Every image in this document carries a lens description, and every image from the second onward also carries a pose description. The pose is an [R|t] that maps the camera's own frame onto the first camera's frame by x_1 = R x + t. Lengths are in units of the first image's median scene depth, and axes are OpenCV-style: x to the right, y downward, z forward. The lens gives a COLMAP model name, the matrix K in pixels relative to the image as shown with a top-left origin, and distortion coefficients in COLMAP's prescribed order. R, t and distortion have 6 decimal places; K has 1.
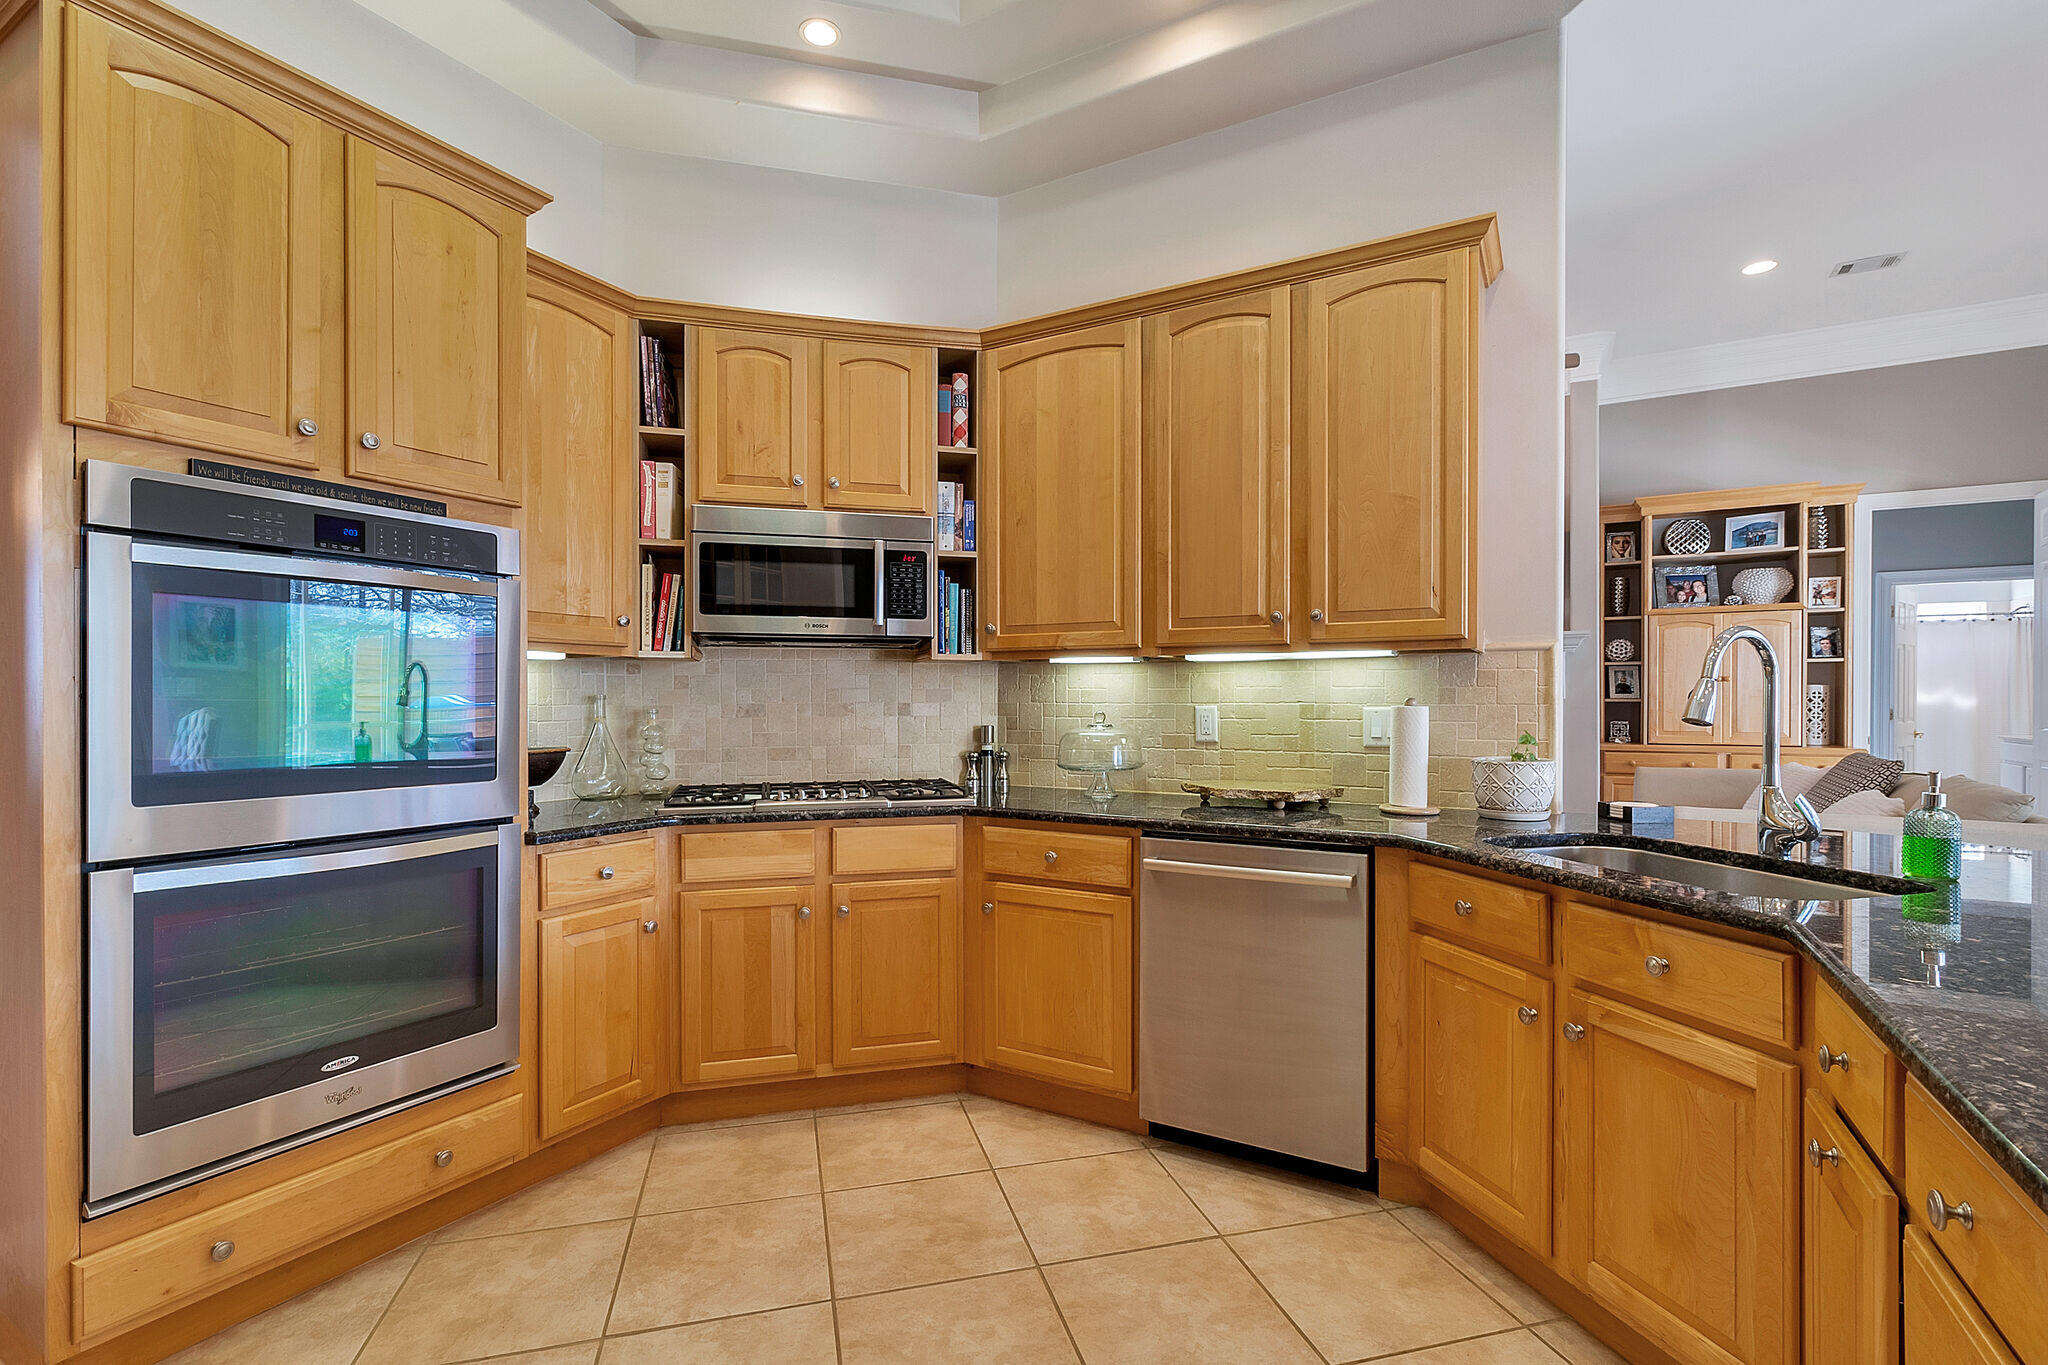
lens RADIAL K [[917.1, 0, 990.4], [0, 917.1, 709.6], [0, 0, 1]] dist [0.000817, 0.000400]
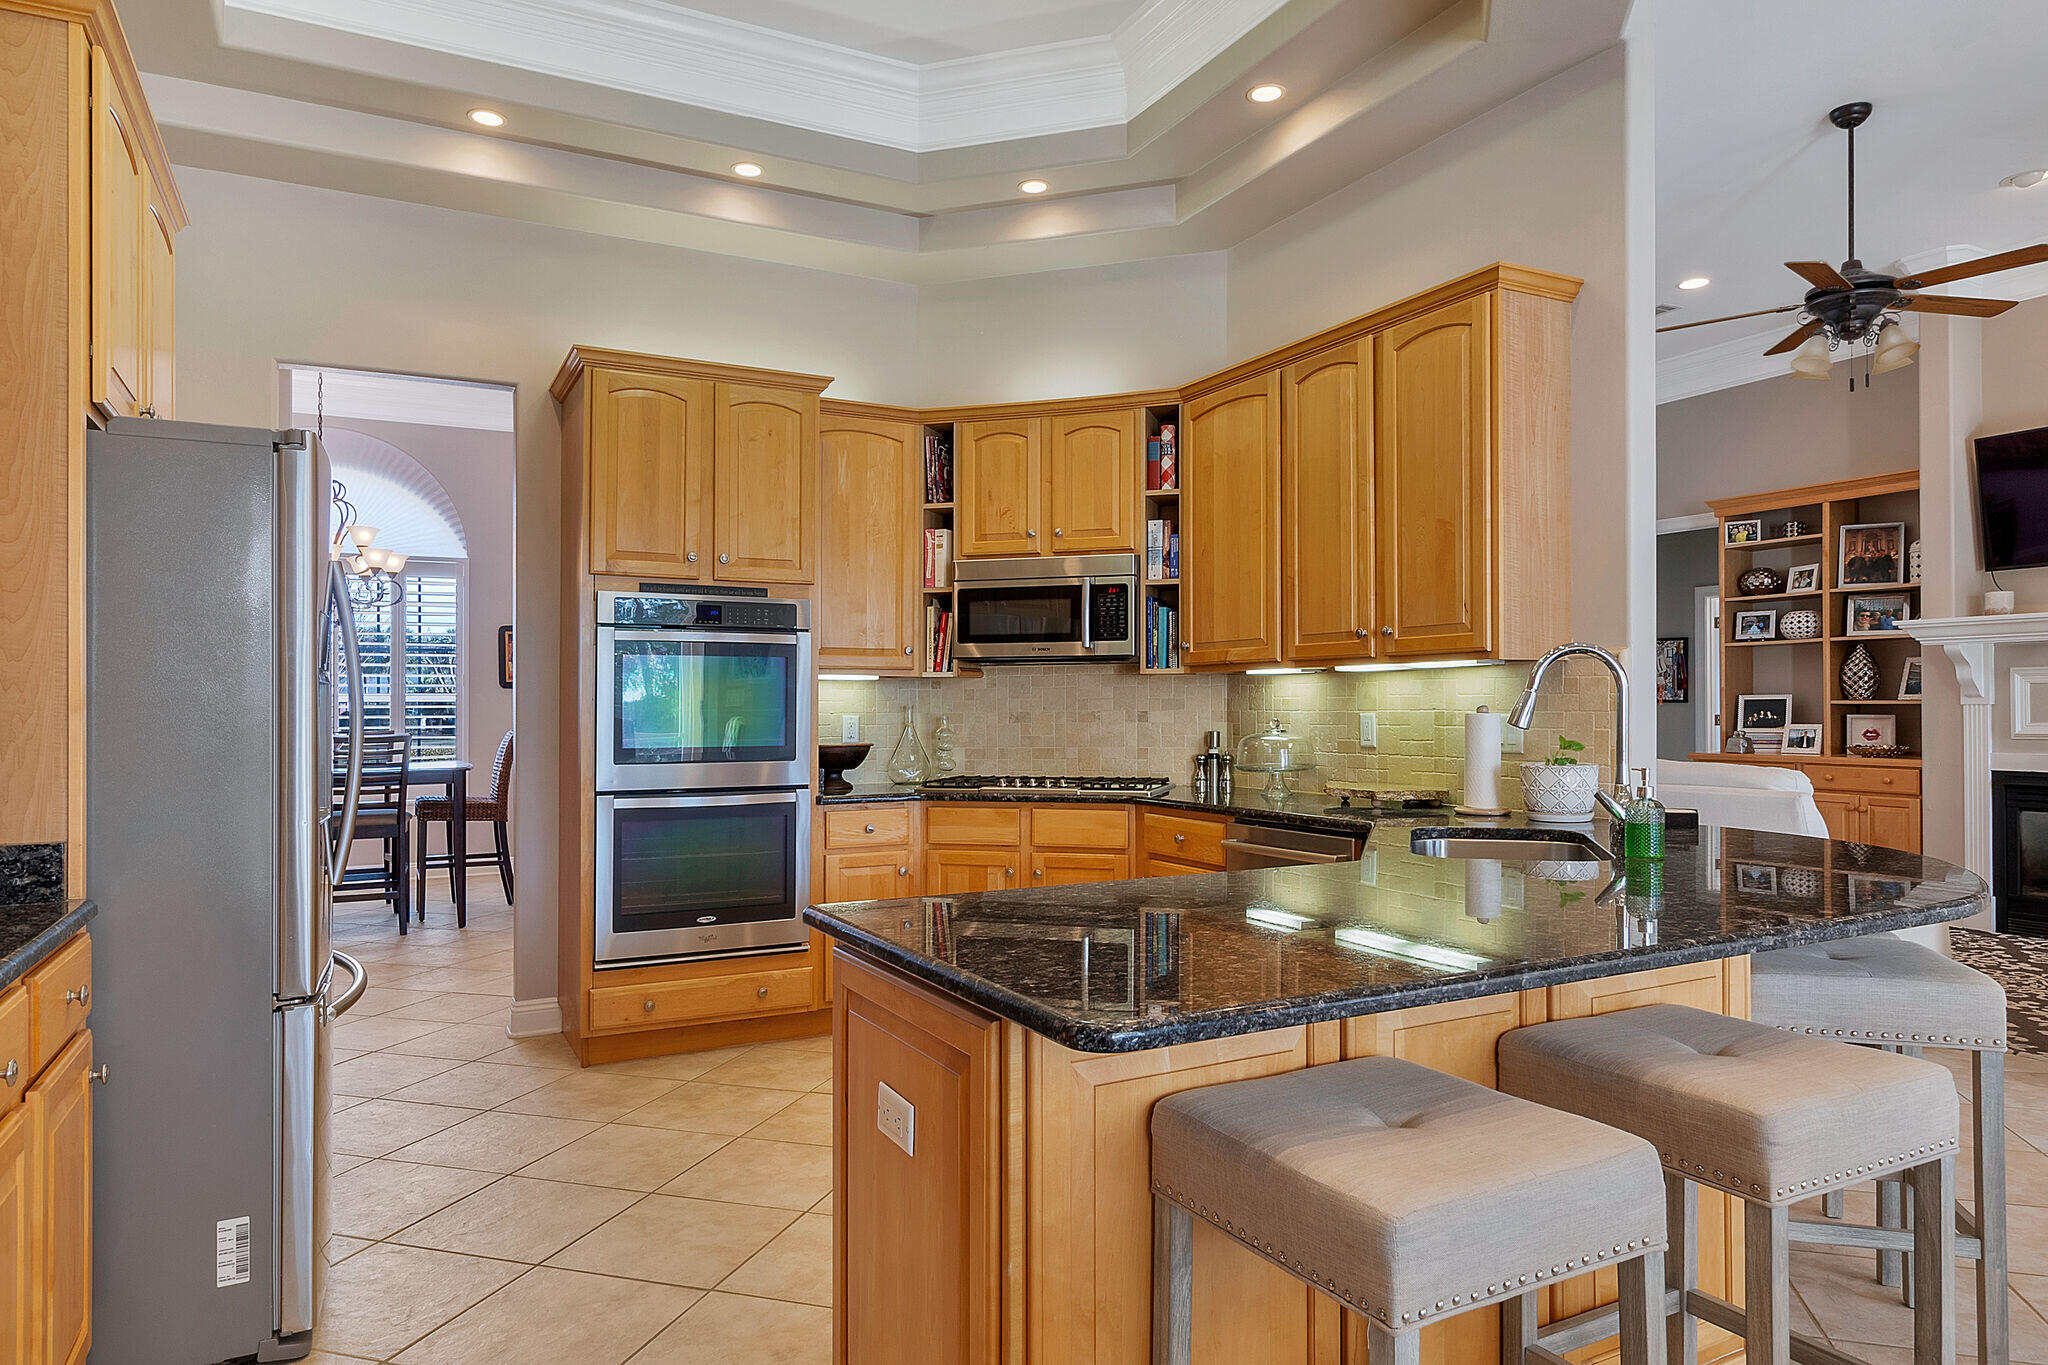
lens RADIAL K [[1272.0, 0, 1035.0], [0, 1272.0, 693.4], [0, 0, 1]] dist [0.005033, 0.005949]
pose [[0.845093, -0.009321, -0.534538, 0.753740], [-0.001939, 0.999788, -0.020499, 0.004434], [0.534616, 0.018360, 0.844896, -0.482608]]
